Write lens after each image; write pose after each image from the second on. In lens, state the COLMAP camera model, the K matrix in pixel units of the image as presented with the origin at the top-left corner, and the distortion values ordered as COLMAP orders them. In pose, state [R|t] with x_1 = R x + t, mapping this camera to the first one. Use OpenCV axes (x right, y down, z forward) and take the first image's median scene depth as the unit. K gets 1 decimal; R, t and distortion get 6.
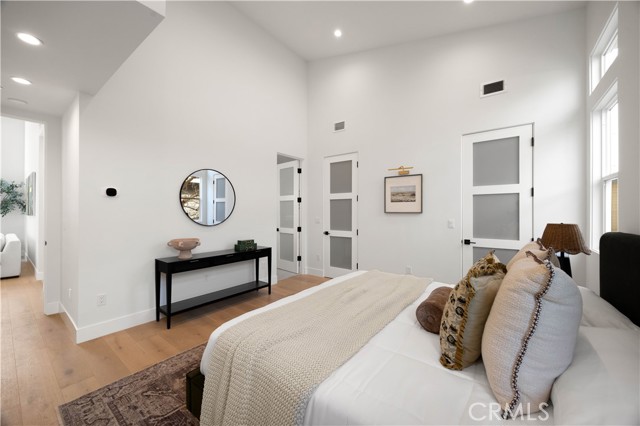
lens RADIAL K [[250.9, 0, 317.7], [0, 250.9, 212.0], [0, 0, 1]] dist [-0.000279, 0.000033]
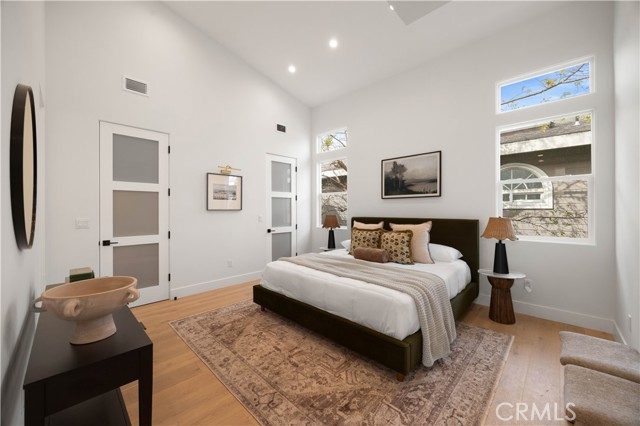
lens RADIAL K [[250.9, 0, 317.8], [0, 250.9, 210.3], [0, 0, 1]] dist [-0.000279, 0.000033]
pose [[0.102538, -0.005873, 0.994712, -0.648790], [0.001121, 0.999983, 0.005789, -0.001571], [-0.994728, 0.000521, 0.102543, 0.497704]]
